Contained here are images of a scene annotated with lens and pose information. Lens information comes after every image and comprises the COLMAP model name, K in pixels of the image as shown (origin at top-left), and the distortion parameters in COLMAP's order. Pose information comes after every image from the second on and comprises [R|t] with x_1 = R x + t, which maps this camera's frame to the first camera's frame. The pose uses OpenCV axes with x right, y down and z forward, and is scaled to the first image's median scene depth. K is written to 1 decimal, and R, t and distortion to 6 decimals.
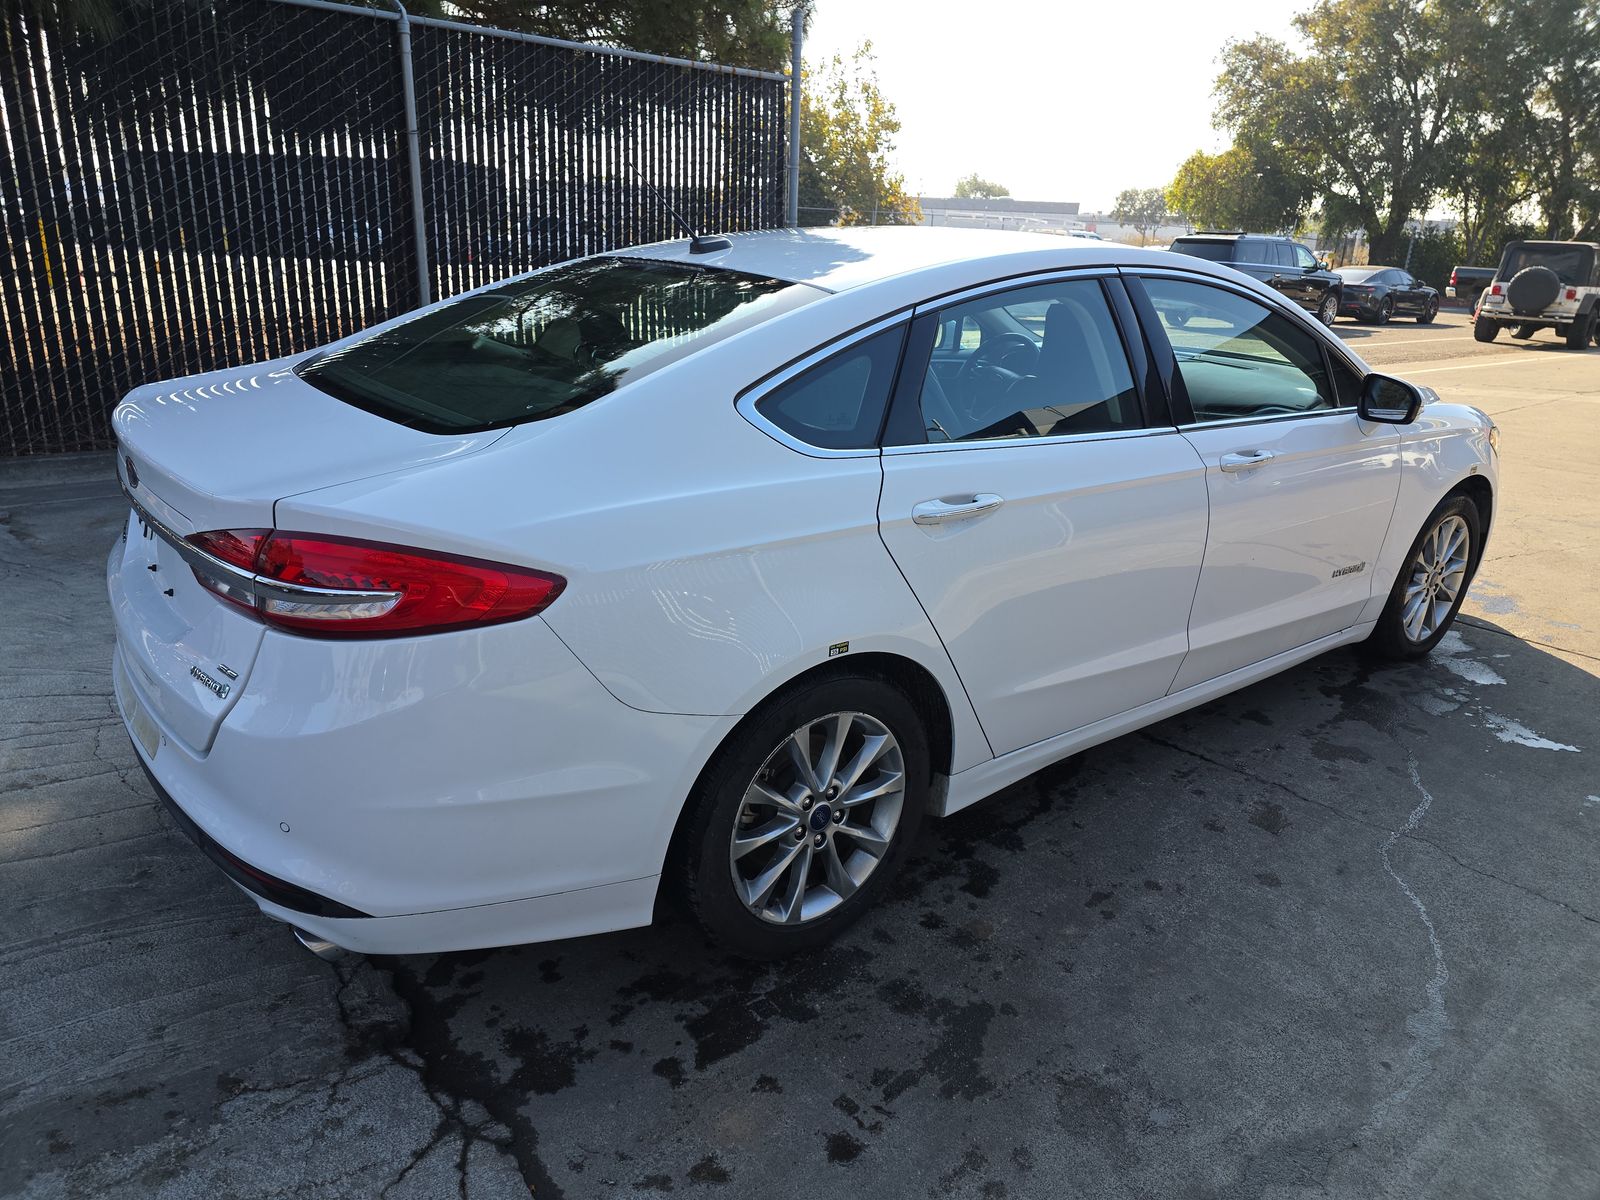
lens RADIAL K [[1081.3, 0, 799.9], [0, 1081.3, 602.0], [0, 0, 1]] dist [0.039596, -0.026335]
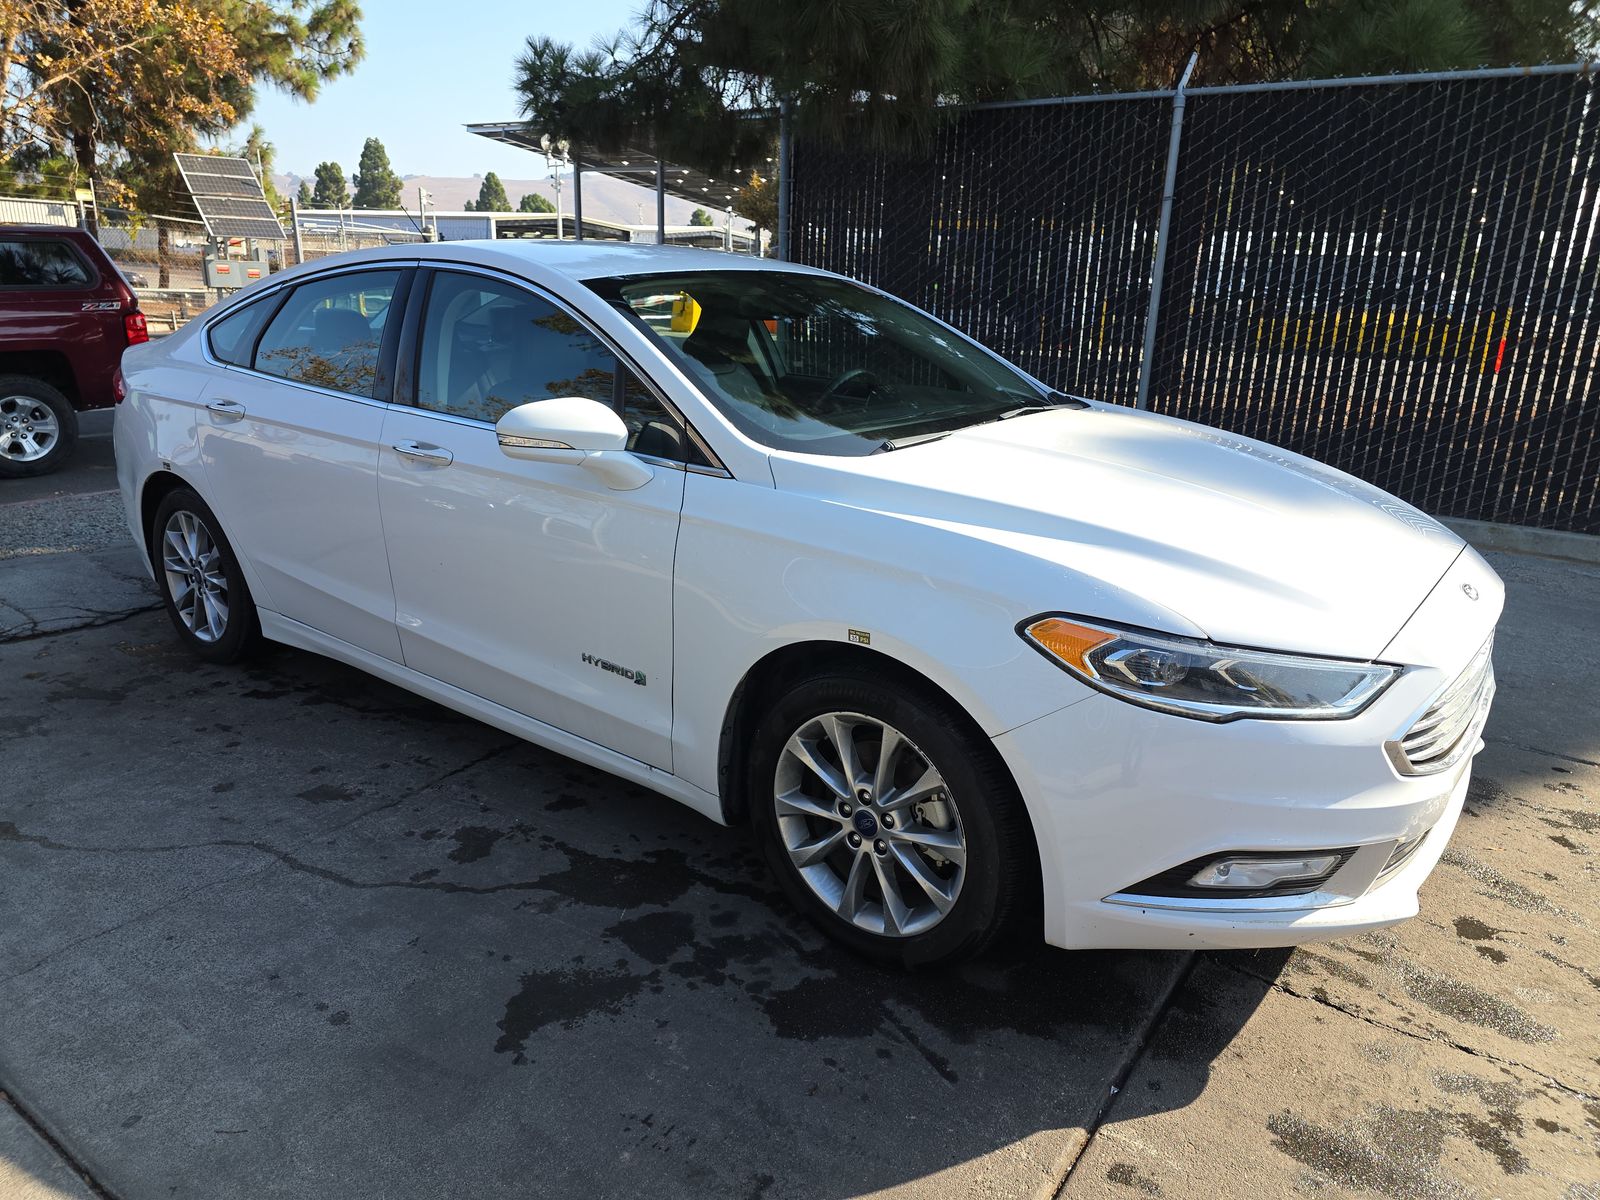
lens RADIAL K [[1081.3, 0, 807.8], [0, 1081.3, 602.2], [0, 0, 1]] dist [0.039596, -0.026335]
pose [[0.249655, 0.257384, -0.933502, 2.146393], [-0.338923, 0.926277, 0.164751, -0.422471], [0.907085, 0.275254, 0.318483, 1.539977]]
